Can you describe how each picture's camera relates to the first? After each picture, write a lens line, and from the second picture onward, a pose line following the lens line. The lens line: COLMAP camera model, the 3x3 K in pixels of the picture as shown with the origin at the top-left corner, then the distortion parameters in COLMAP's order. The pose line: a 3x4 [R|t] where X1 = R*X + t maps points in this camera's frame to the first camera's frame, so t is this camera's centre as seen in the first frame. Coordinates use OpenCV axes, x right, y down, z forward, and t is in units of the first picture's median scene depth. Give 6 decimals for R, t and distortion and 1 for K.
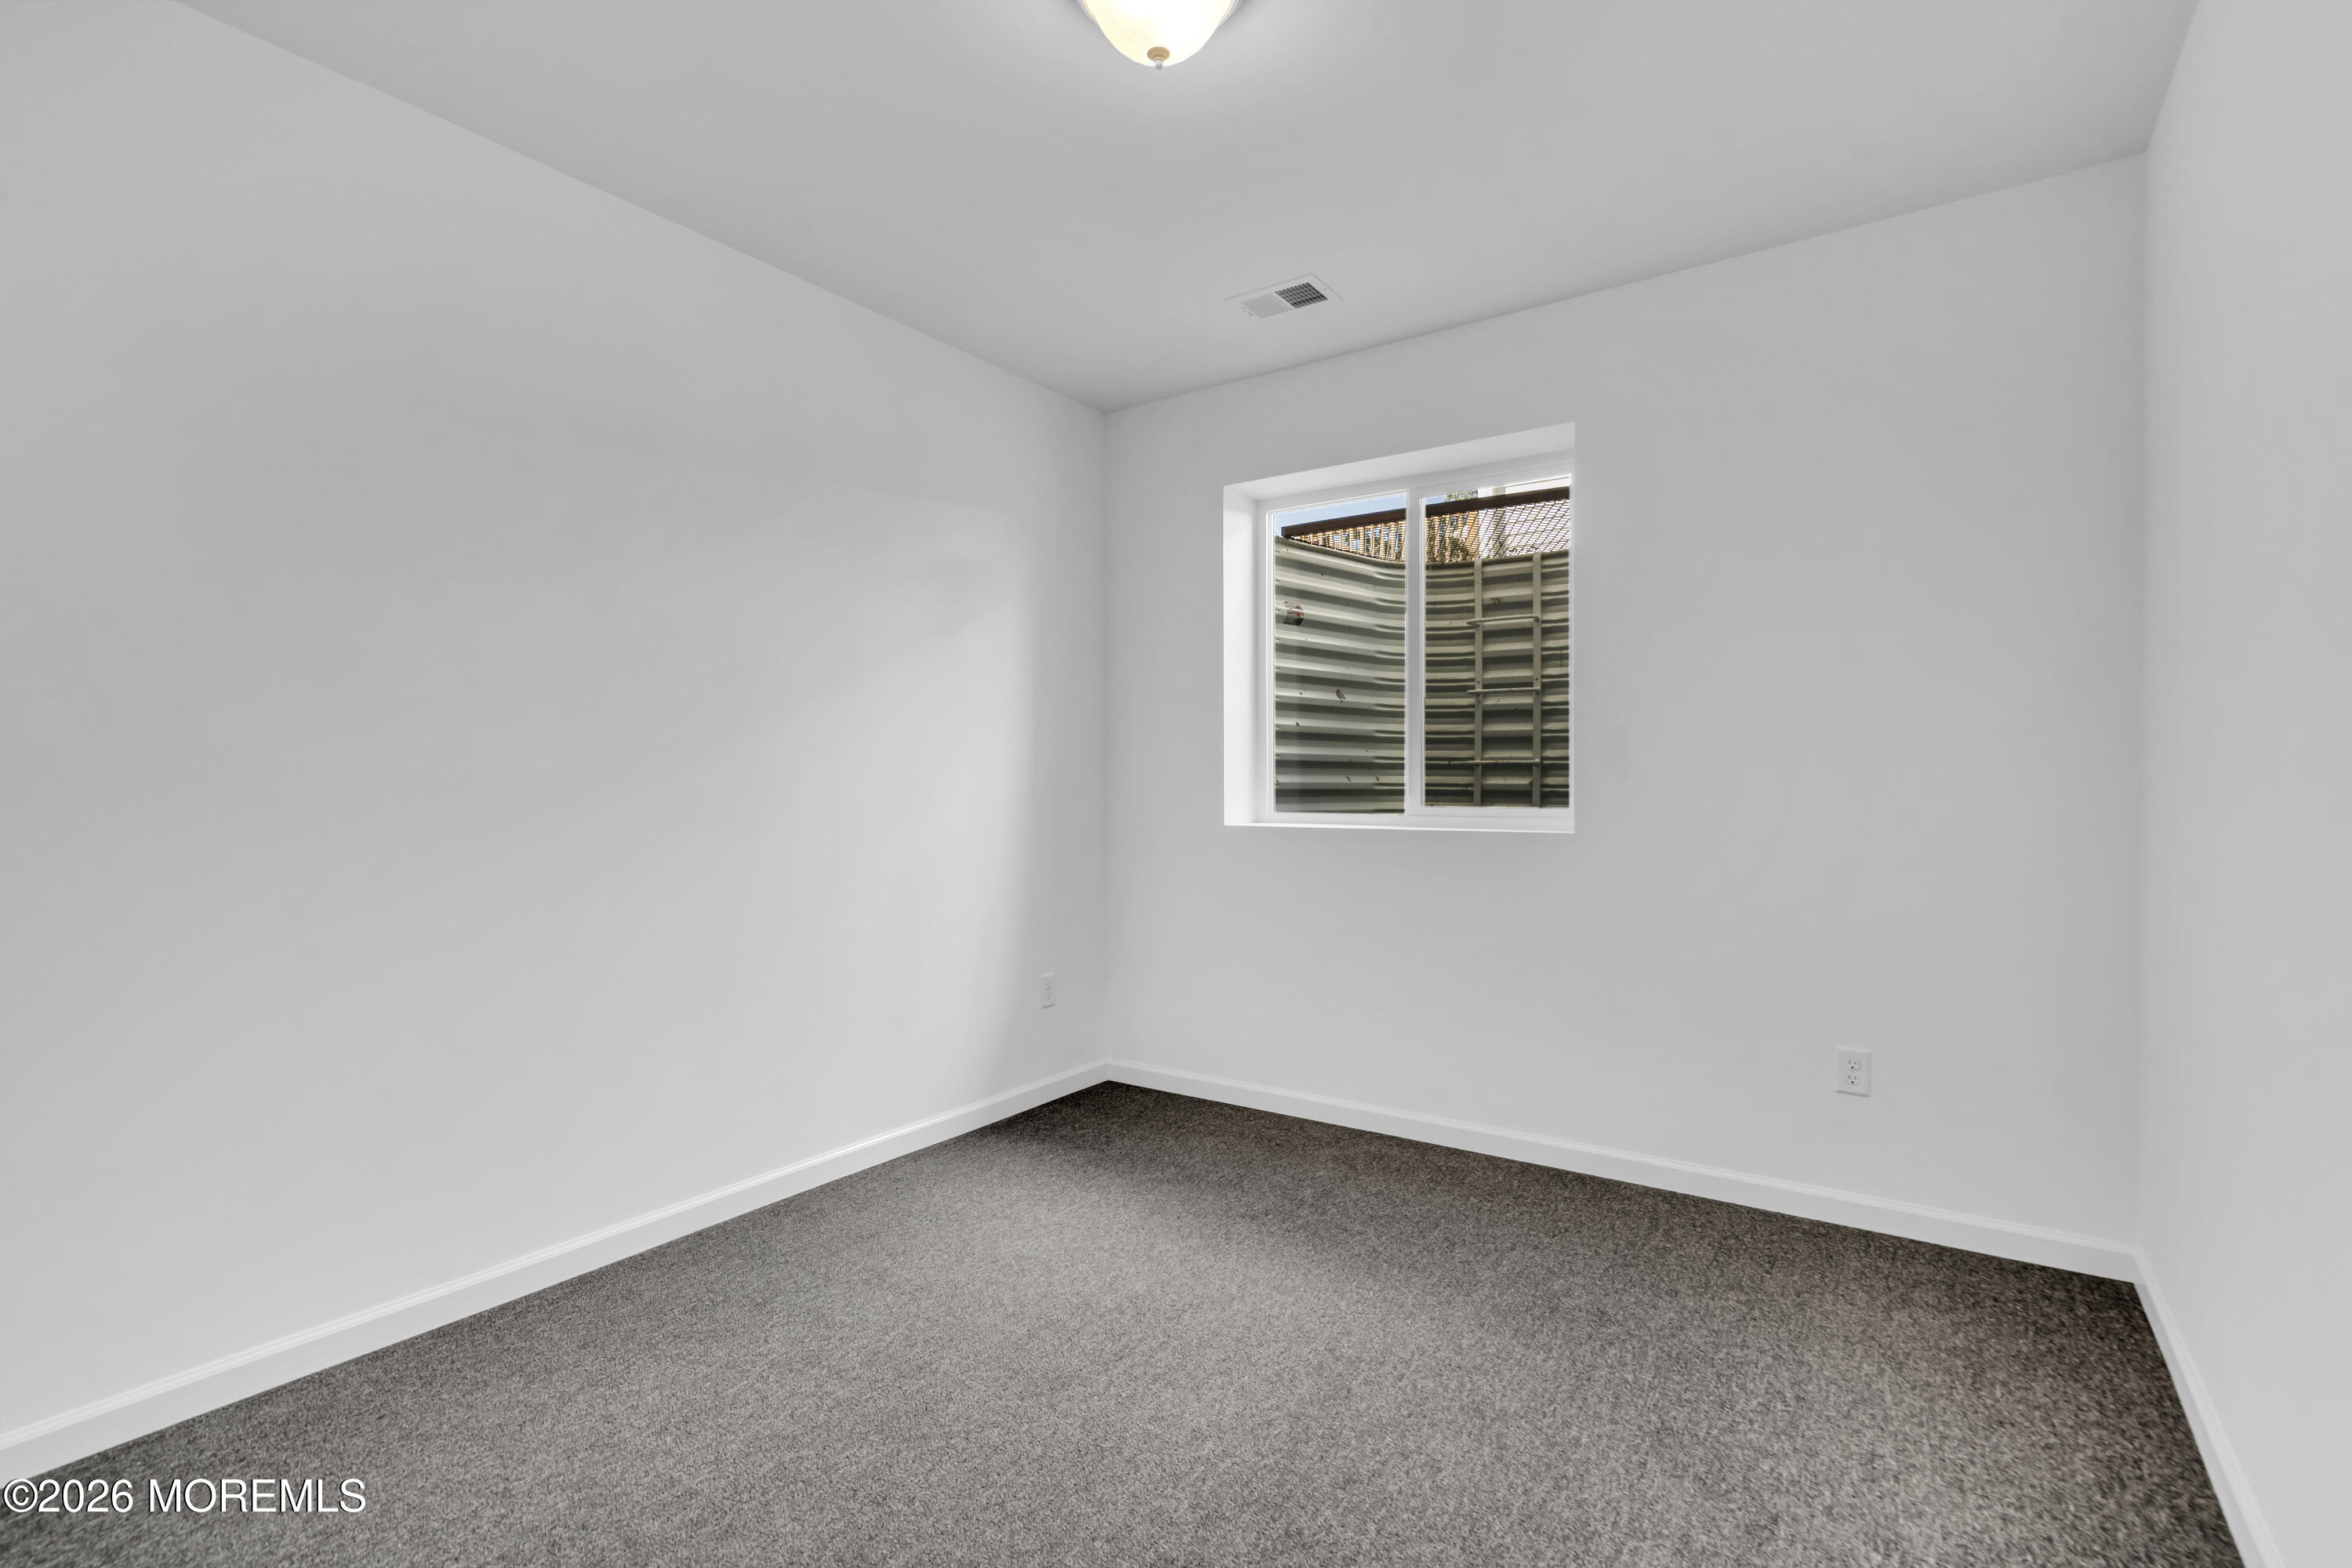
lens RADIAL K [[1086.3, 0, 1176.0], [0, 1086.3, 784.0], [0, 0, 1]] dist [0.000508, -0.000315]
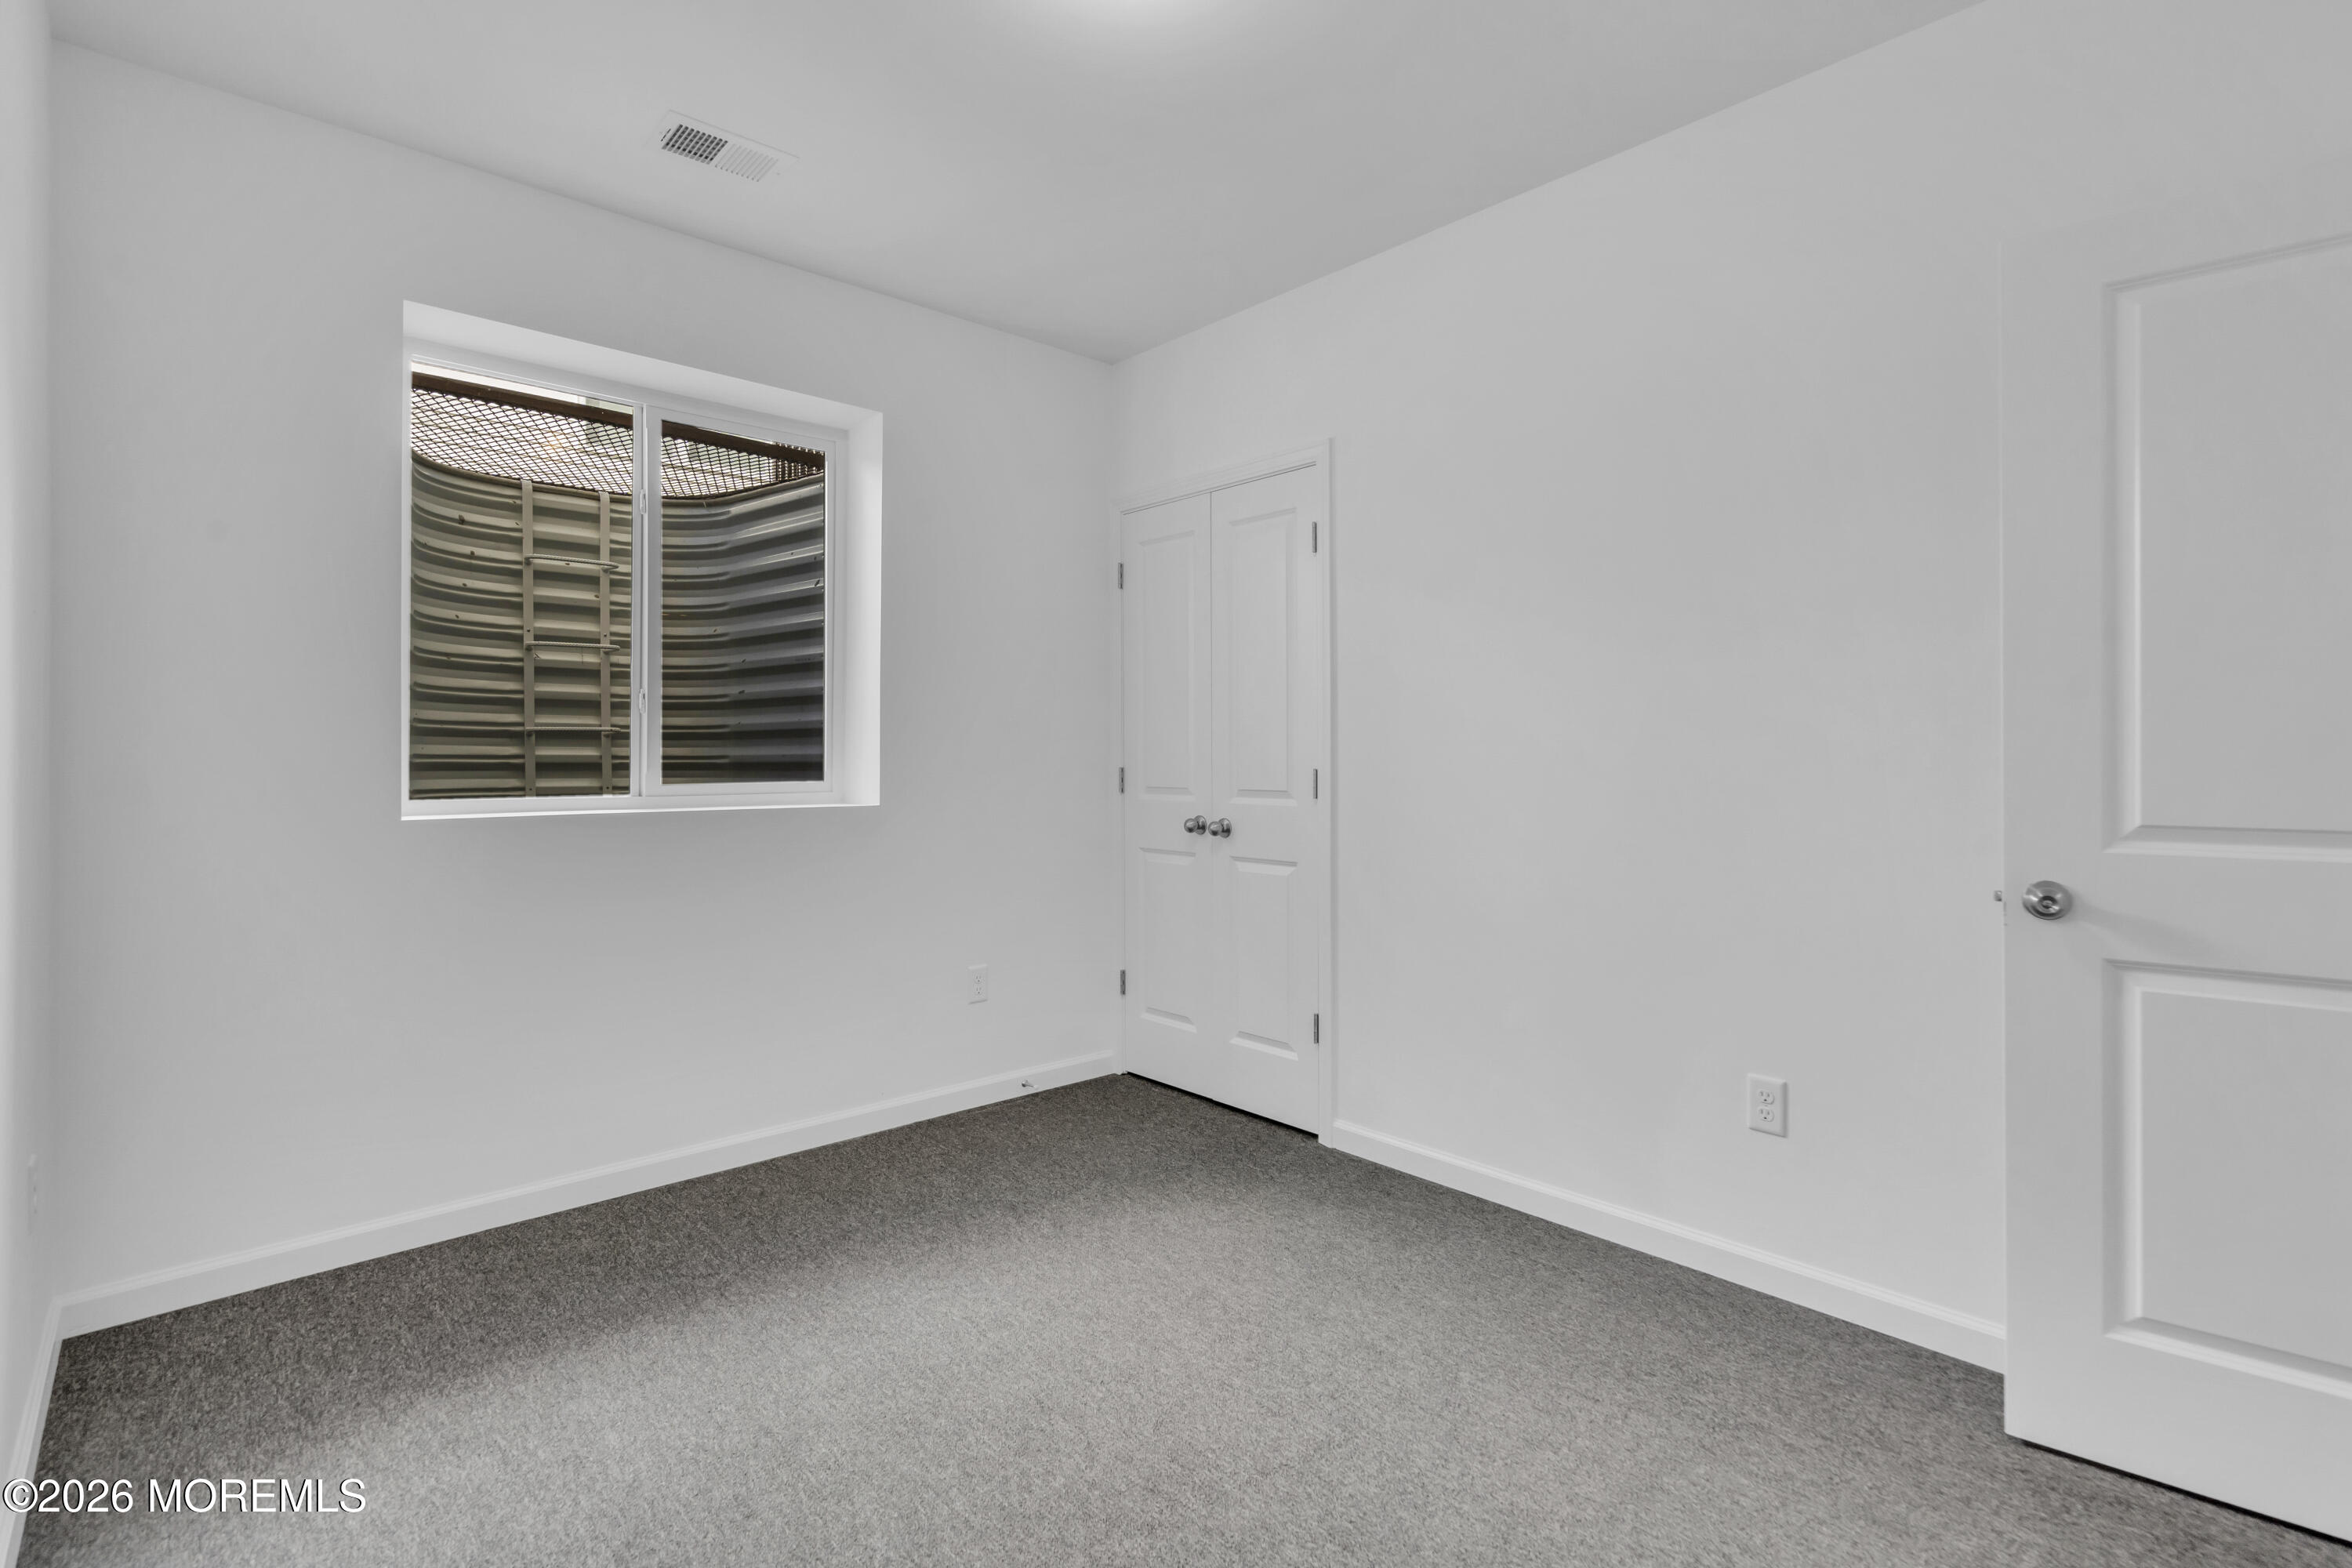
lens RADIAL K [[1127.9, 0, 1175.5], [0, 1127.9, 747.0], [0, 0, 1]] dist [-0.000965, -0.000460]
pose [[0.252528, 0.004396, 0.967580, -0.435543], [-0.002430, 0.999989, -0.003909, -0.004292], [-0.967586, -0.001364, 0.252536, 0.322597]]
